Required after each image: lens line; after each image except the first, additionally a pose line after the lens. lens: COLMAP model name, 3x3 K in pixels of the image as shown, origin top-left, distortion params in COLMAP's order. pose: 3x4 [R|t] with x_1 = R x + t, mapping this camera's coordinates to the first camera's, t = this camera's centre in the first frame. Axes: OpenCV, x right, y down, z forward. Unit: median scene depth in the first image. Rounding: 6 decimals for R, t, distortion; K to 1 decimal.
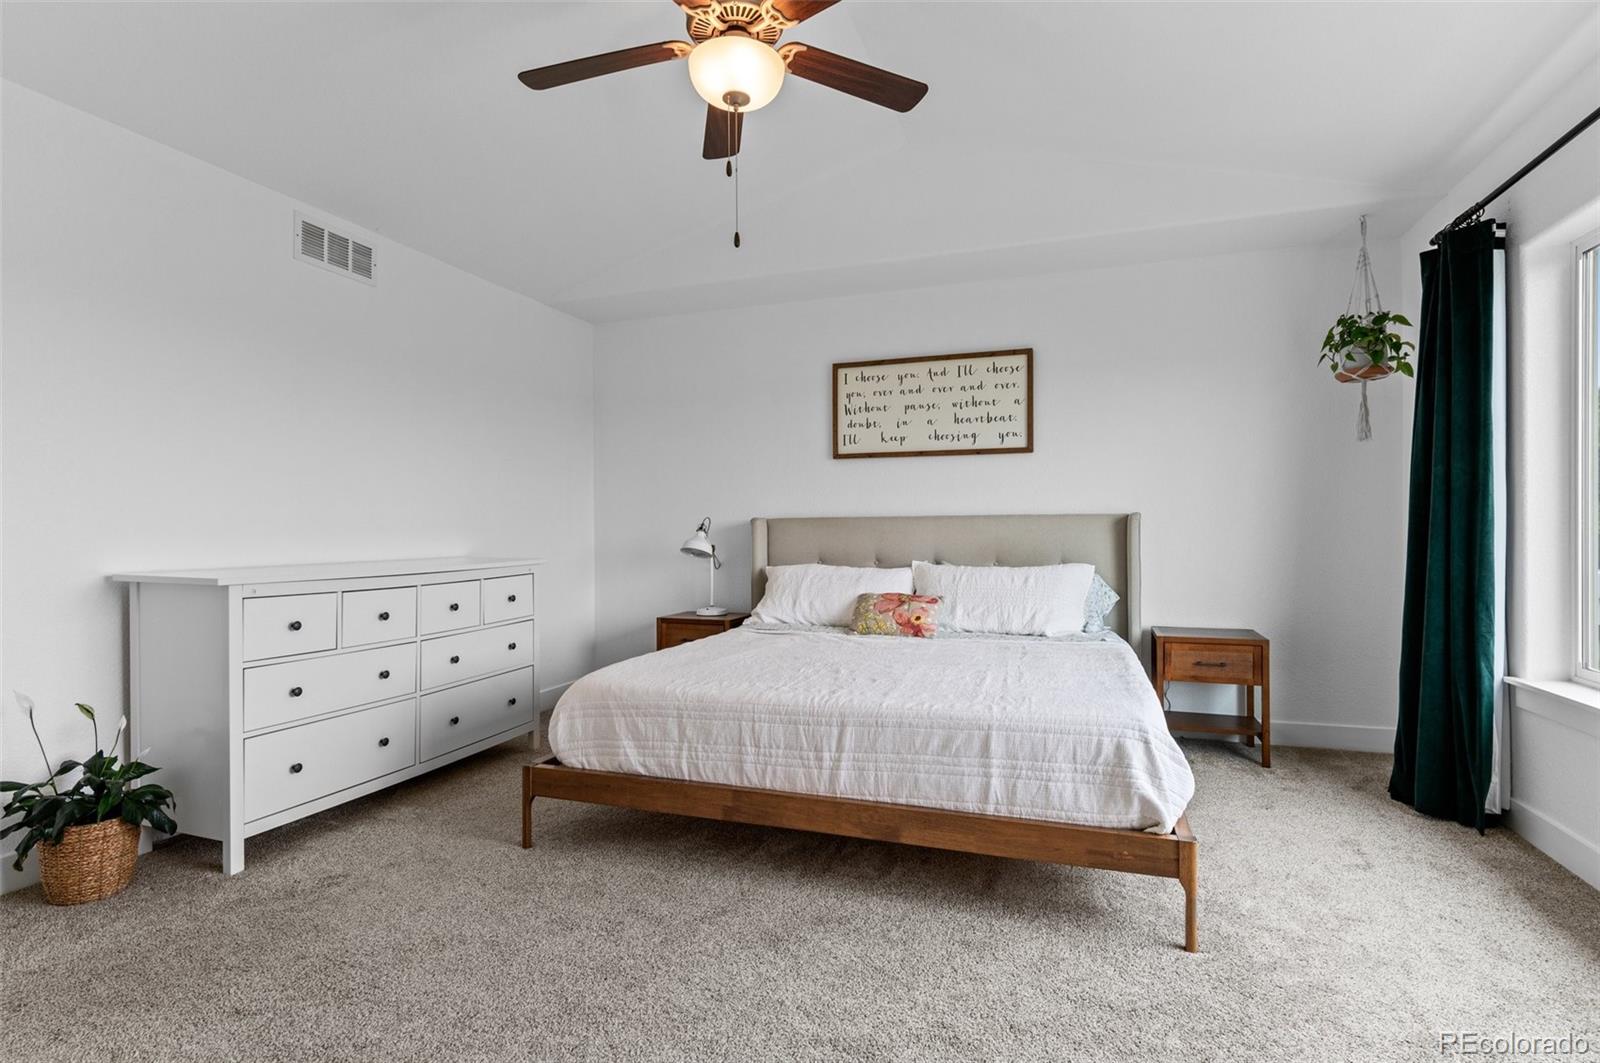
lens RADIAL K [[774.9, 0, 792.1], [0, 774.9, 536.0], [0, 0, 1]] dist [-0.001900, -0.000194]
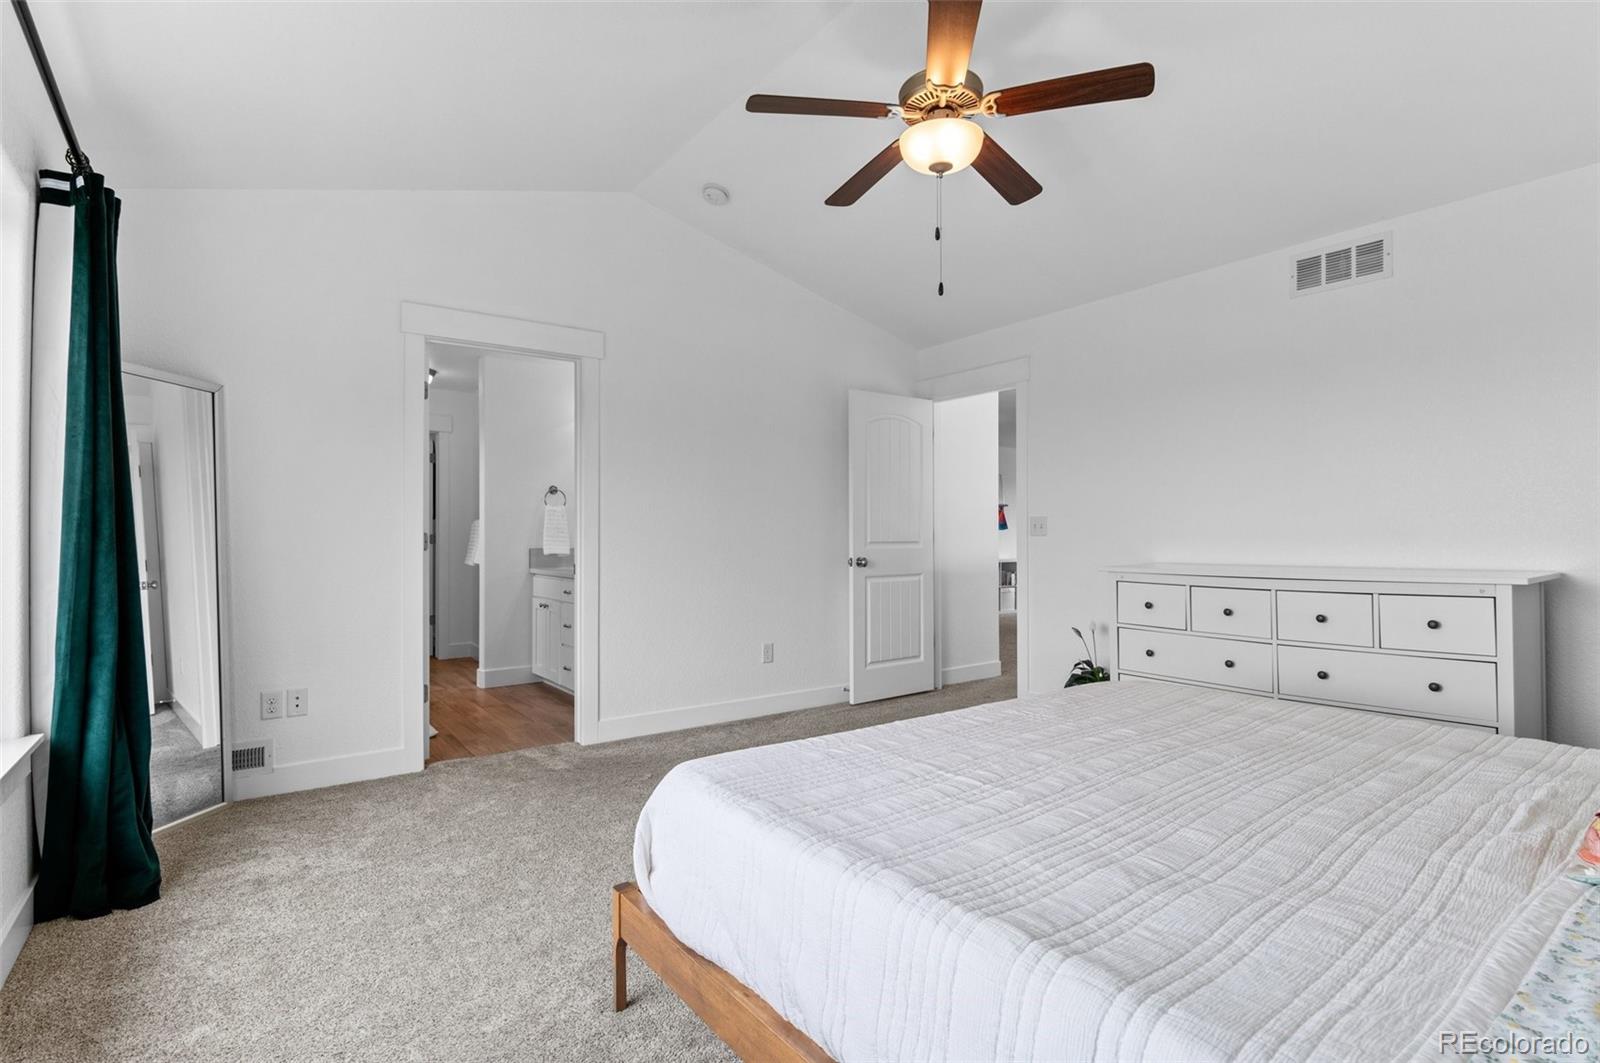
lens RADIAL K [[774.9, 0, 792.1], [0, 774.9, 536.0], [0, 0, 1]] dist [-0.001900, -0.000194]
pose [[-0.539014, -0.001371, -0.842295, 0.705971], [-0.002832, 0.999996, 0.000185, -0.005857], [0.842292, 0.002485, -0.539016, 0.983285]]
